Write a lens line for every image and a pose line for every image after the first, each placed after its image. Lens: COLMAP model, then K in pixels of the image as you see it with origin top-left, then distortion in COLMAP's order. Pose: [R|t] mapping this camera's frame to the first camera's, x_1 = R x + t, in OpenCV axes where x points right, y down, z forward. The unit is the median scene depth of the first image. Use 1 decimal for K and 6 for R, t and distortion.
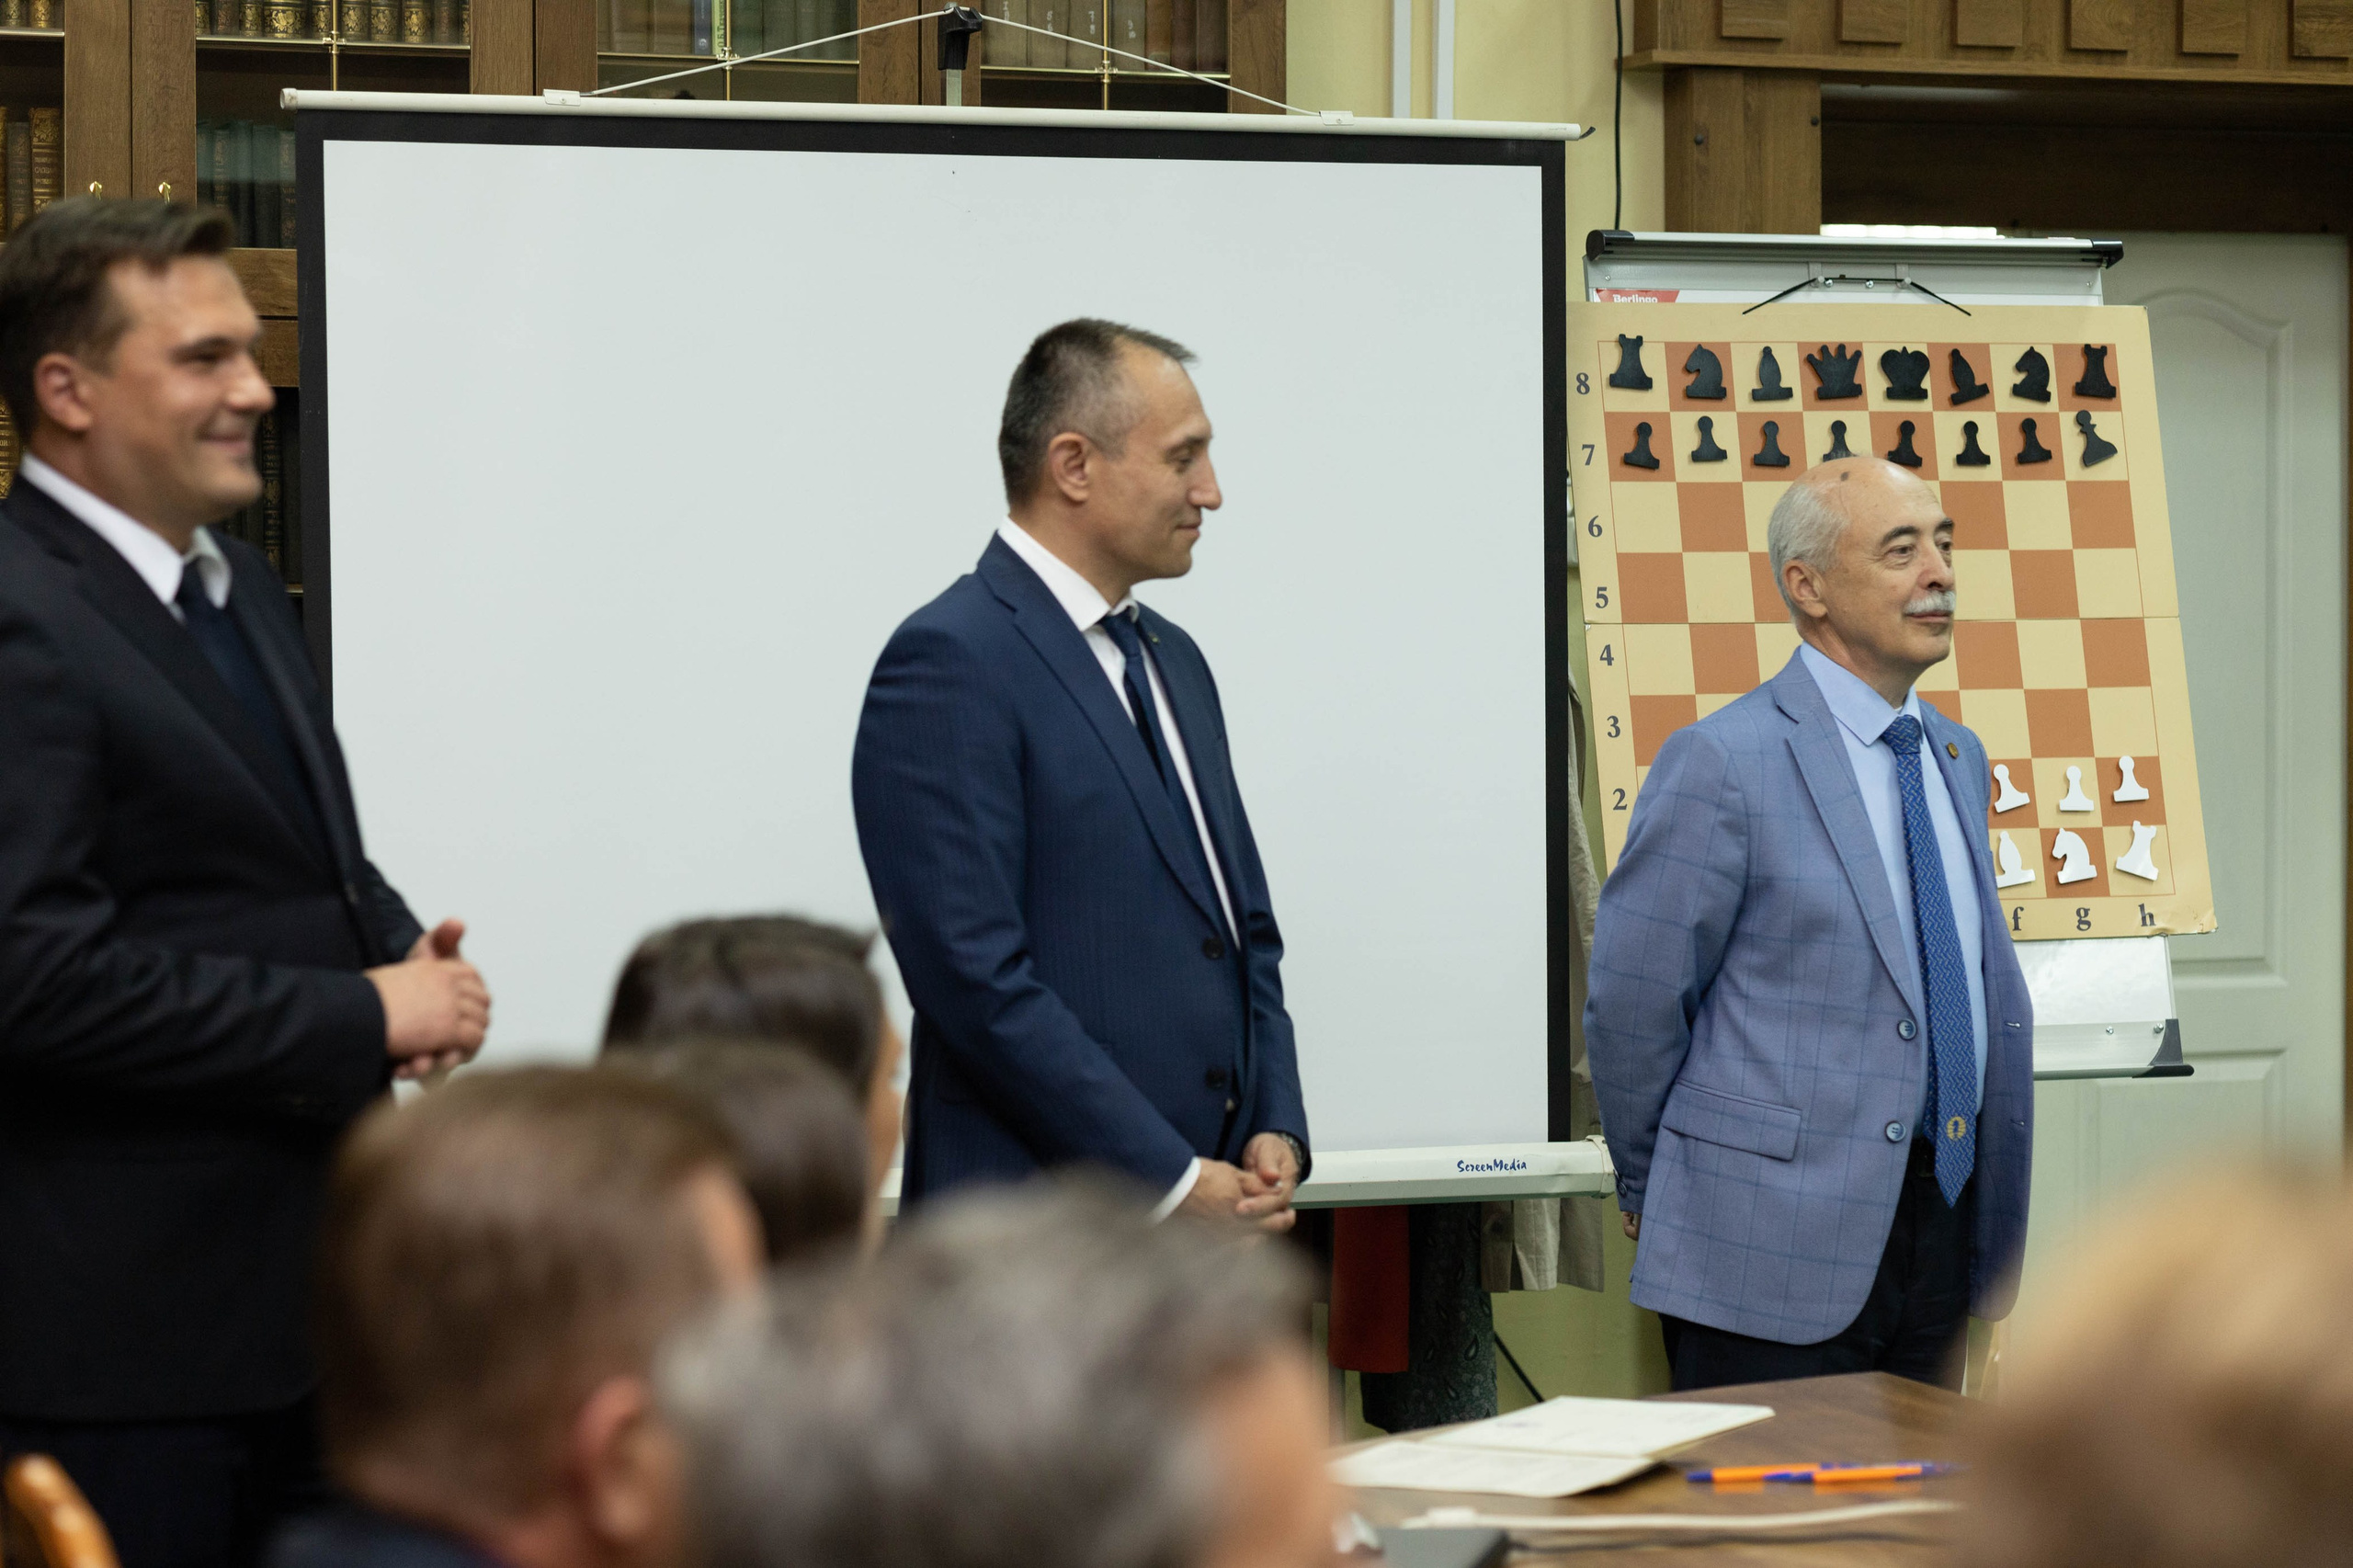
lens RADIAL K [[5687.6, 0, 1316.0], [0, 5687.6, 802.1], [0, 0, 1]] dist [0.074386, 0.000000]
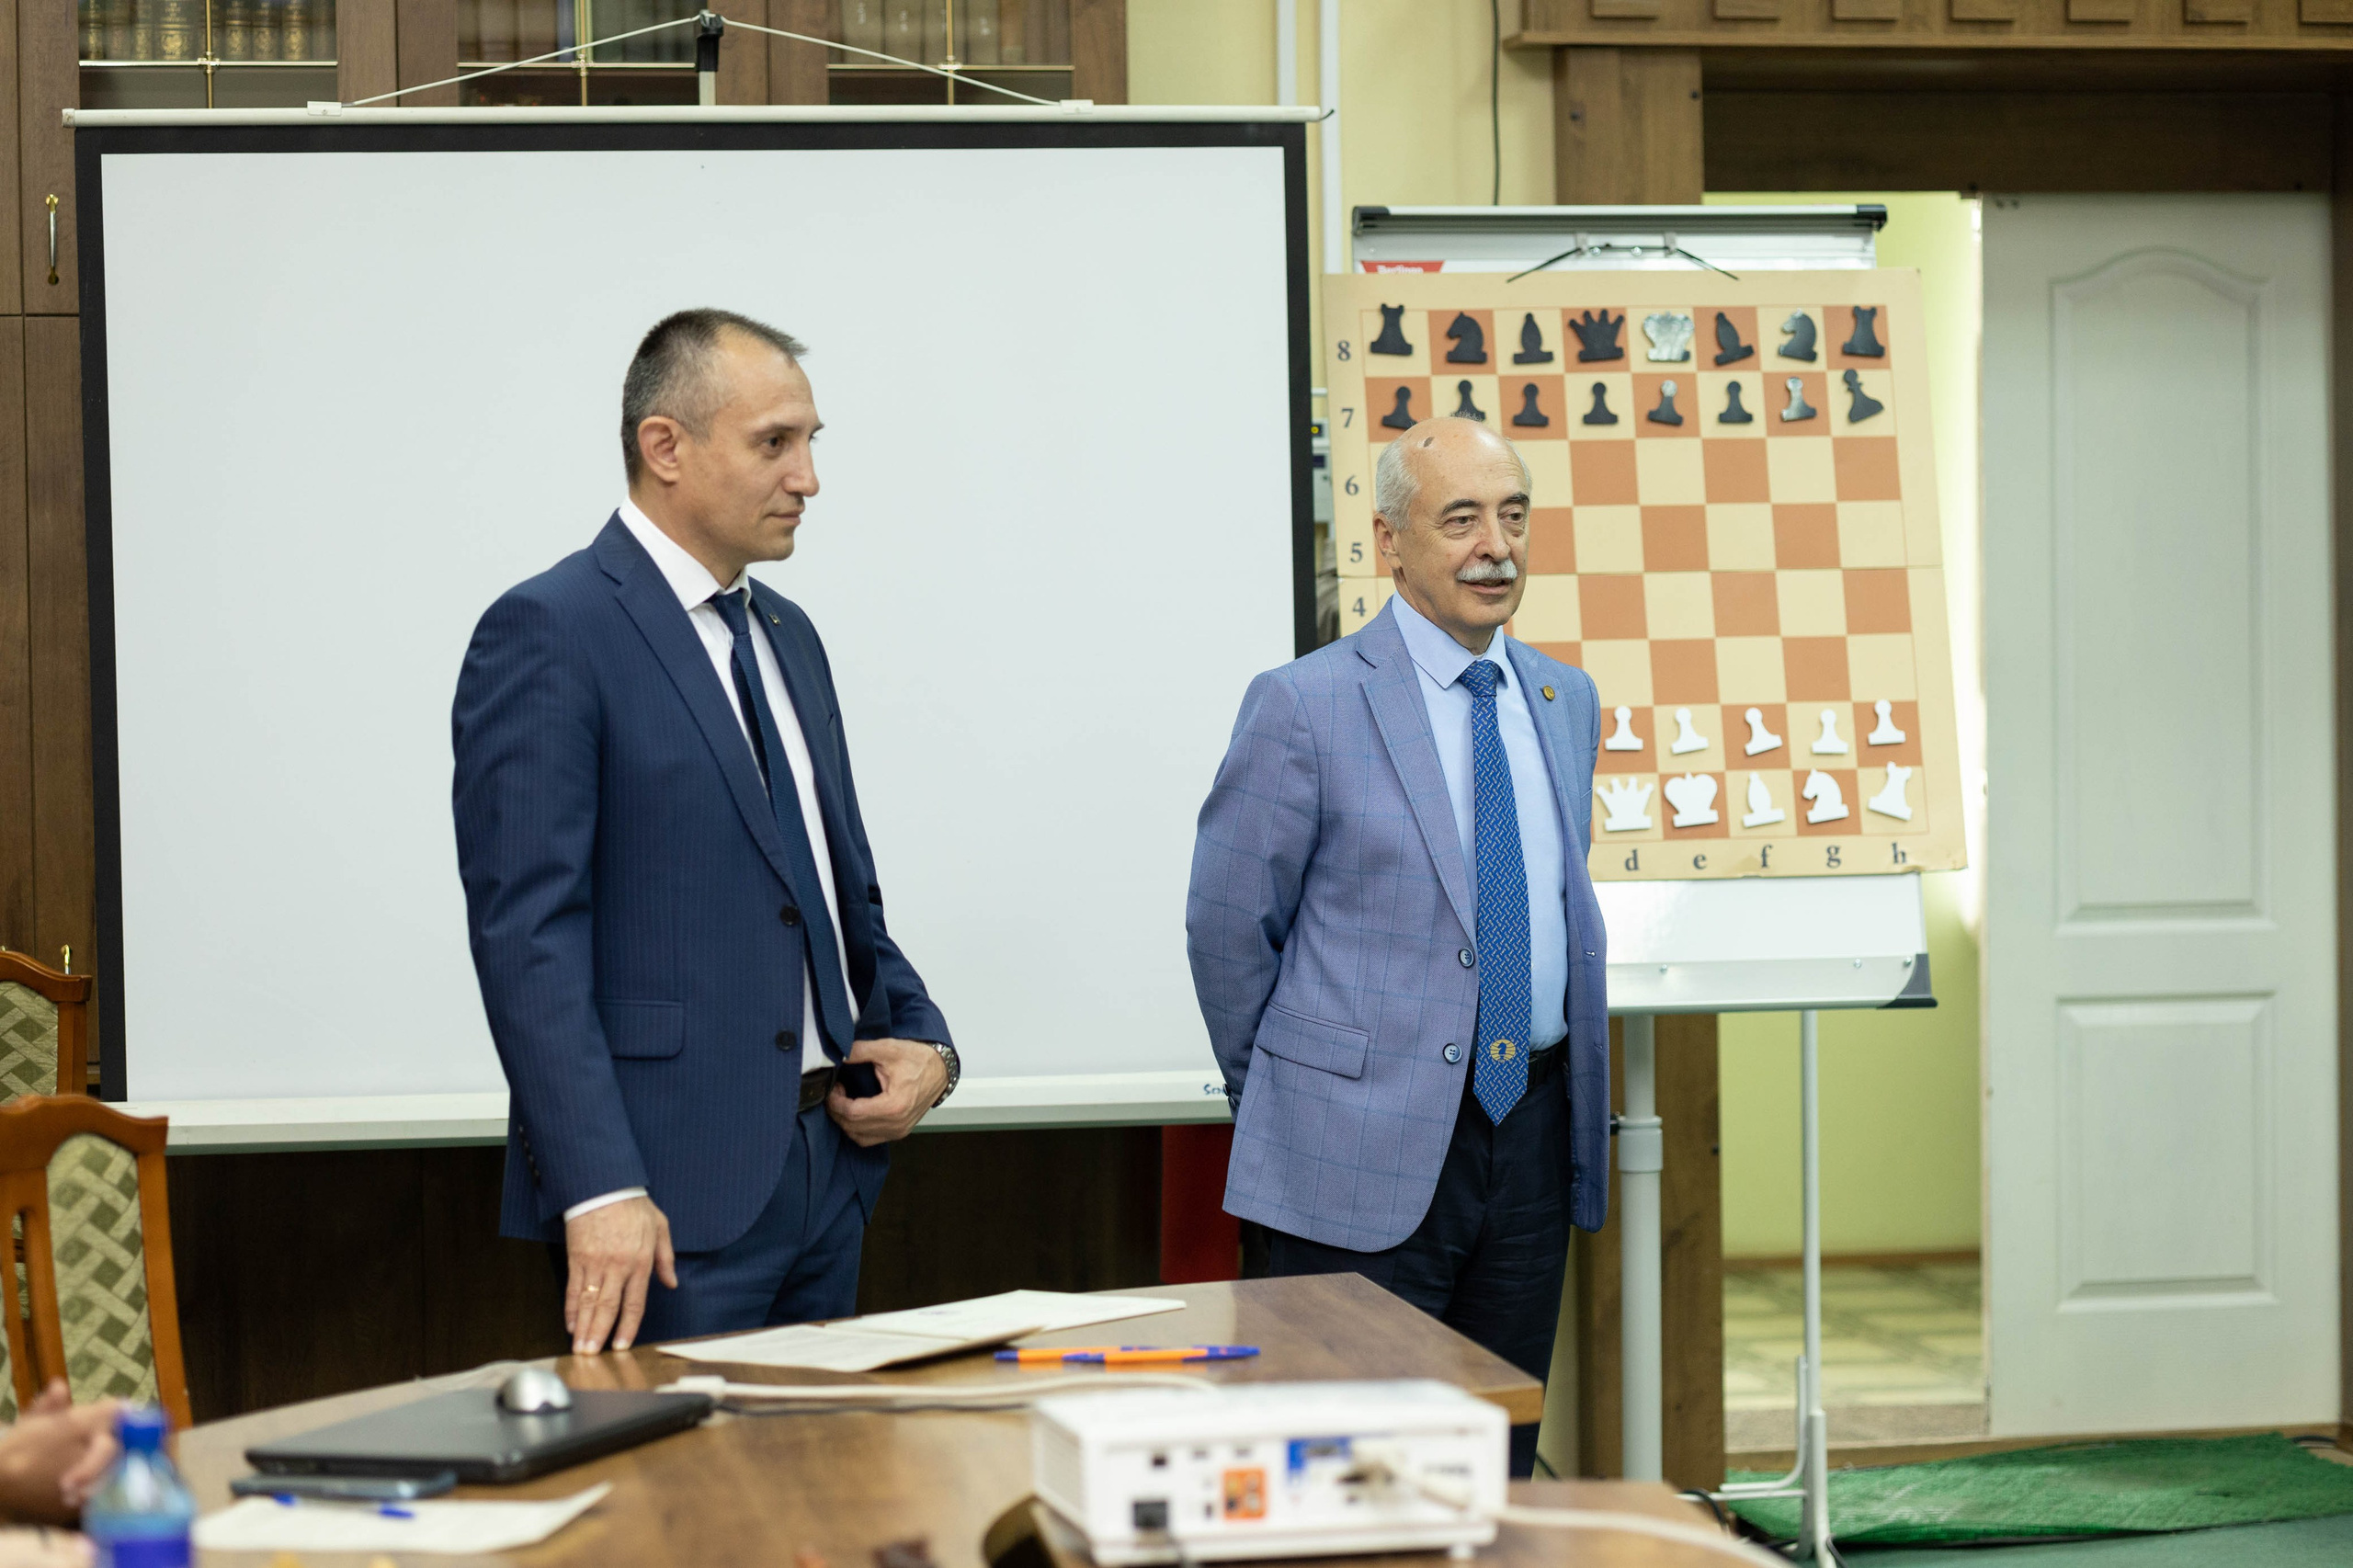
lens RADIAL K [[5687.6, 0, 1191.3], [0, 5687.6, 619.9], [0, 0, 1]] dist [0.074386, 0.000000]
pose [[0.985240, -0.006339, -0.171059, 0.197404], [0.002008, 0.999673, -0.025476, 0.003507], [0.171164, 0.024756, 0.984931, -0.047168]]
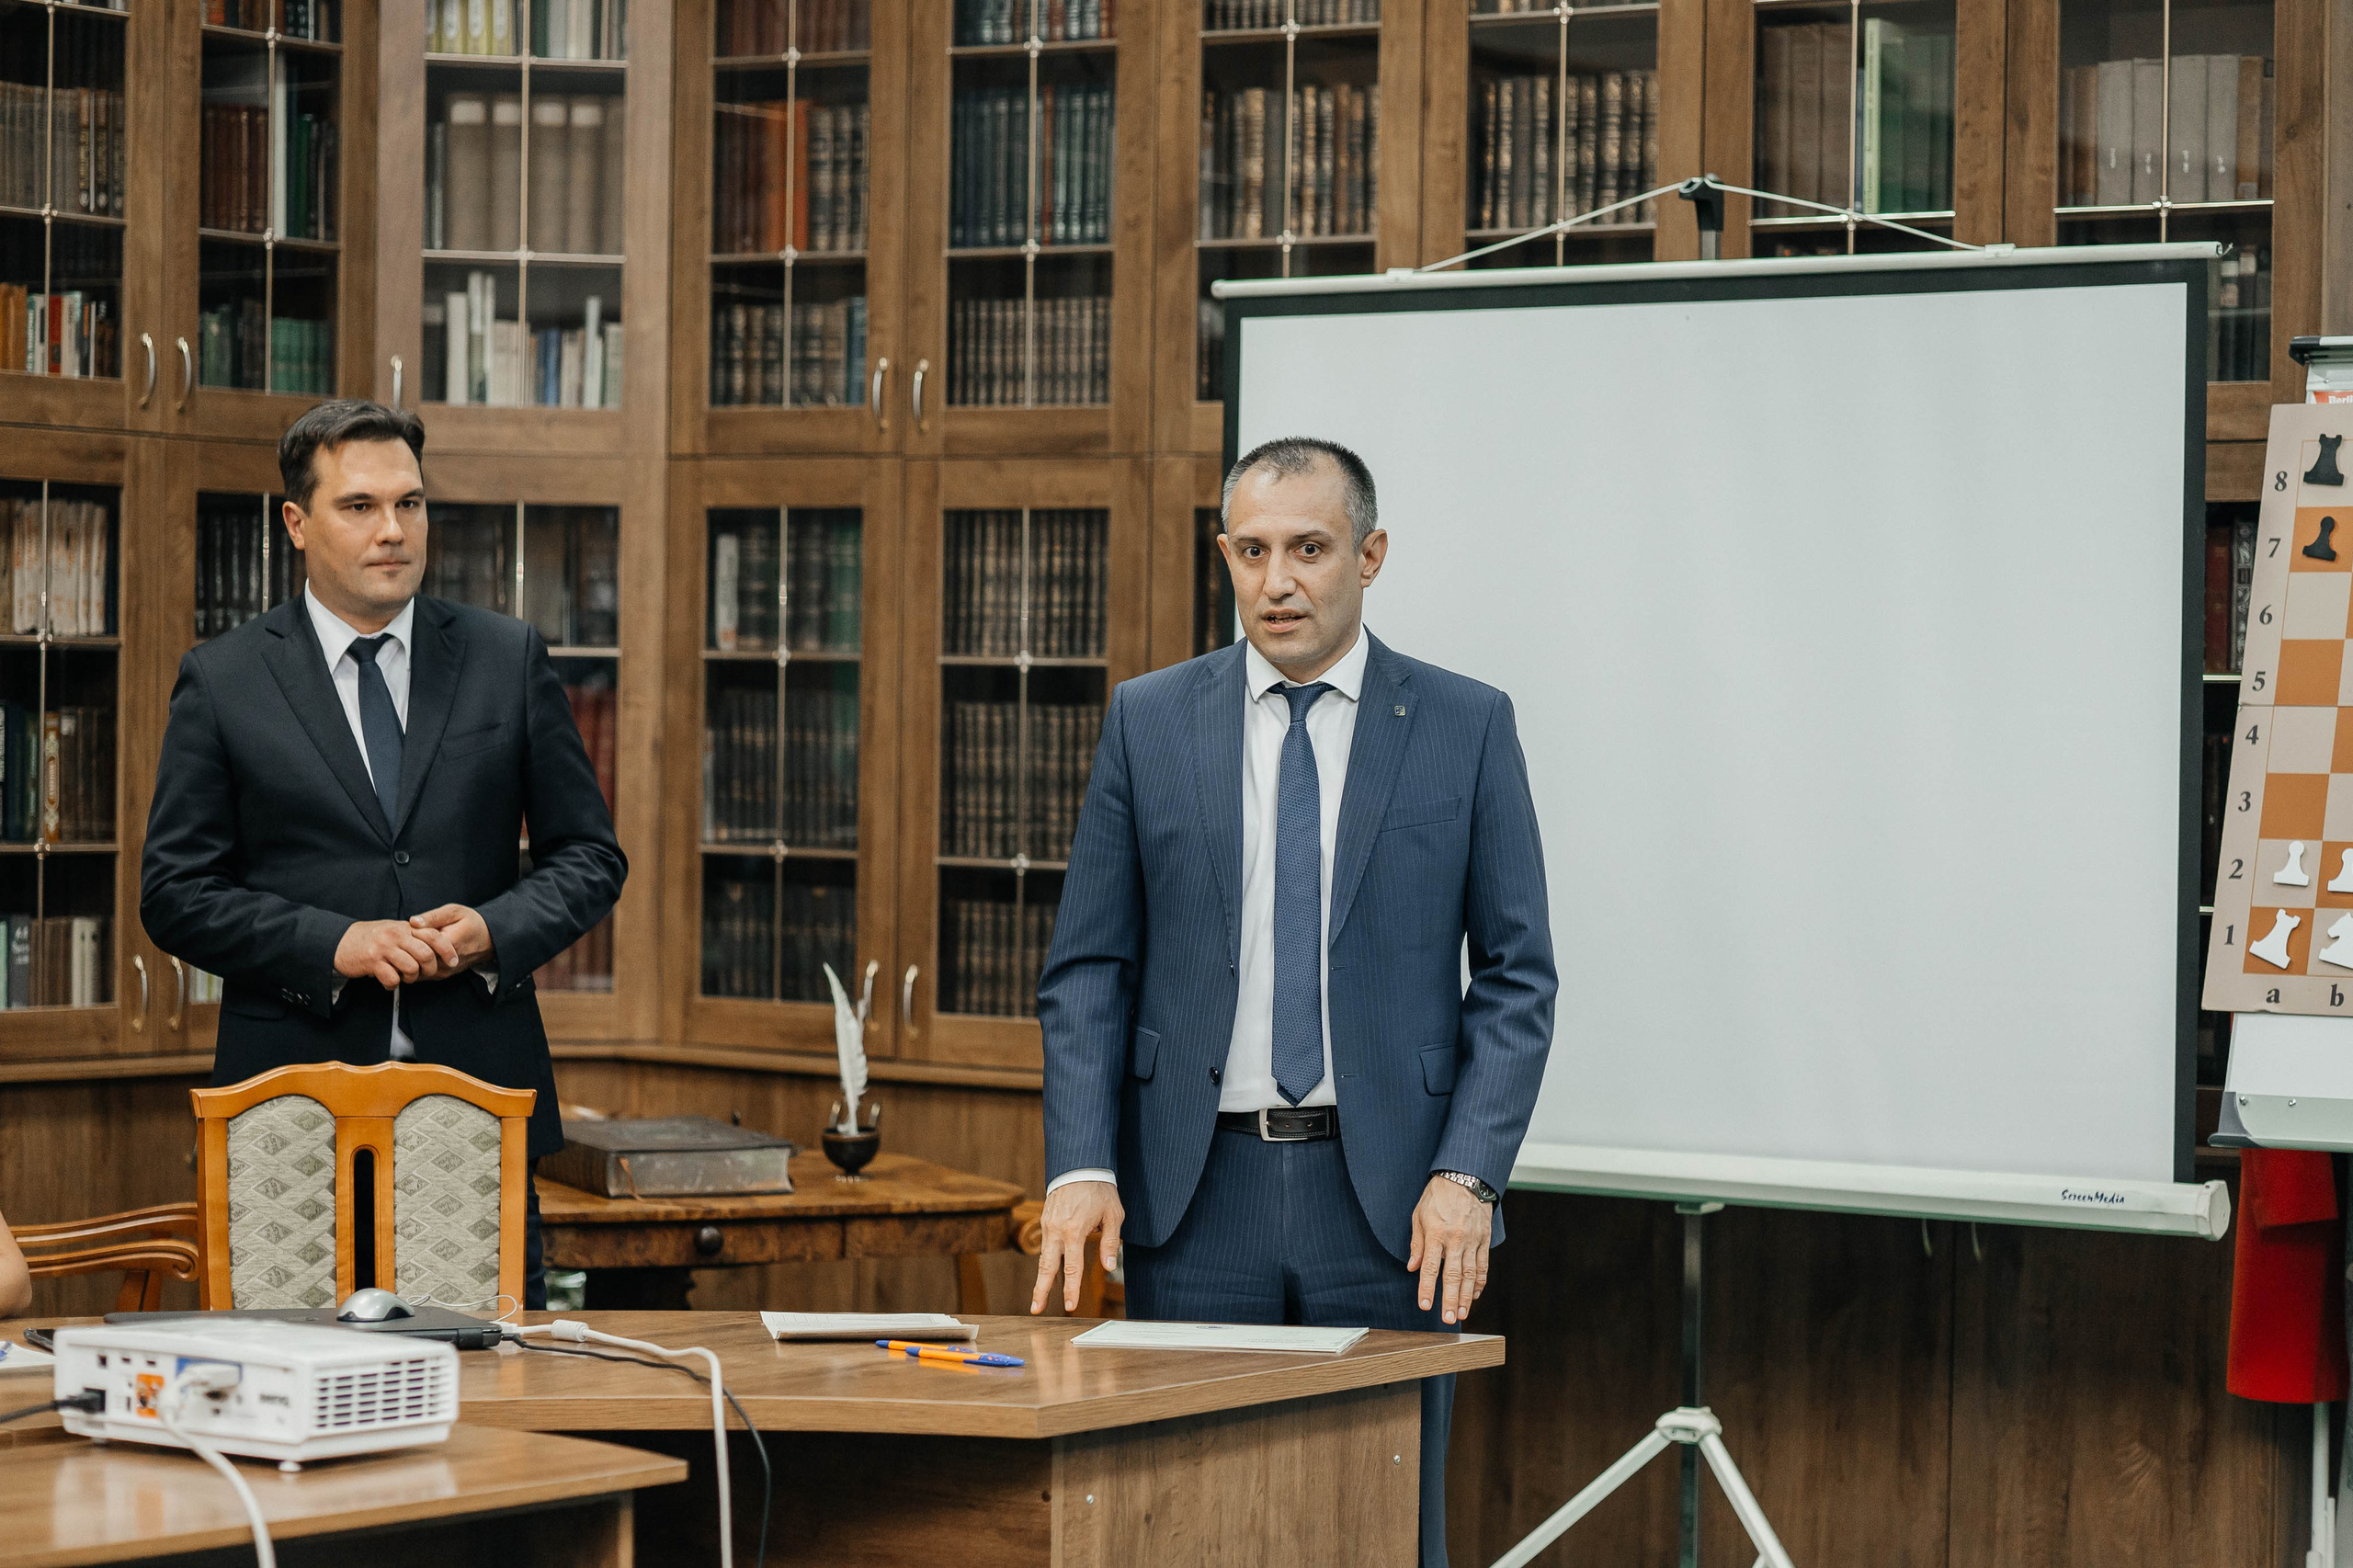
lens RADIAL K [[5687.6, 0, 1139.3], [0, 5687.6, 813.8], [0, 0, 1]] dist [0.074386, 0.000000]
pose [[0.563985, 0.033596, -0.825102, 0.803125], [-0.045477, 0.998919, 0.009588, -0.011582], [0.824532, 0.032116, 0.564903, 0.215948]]
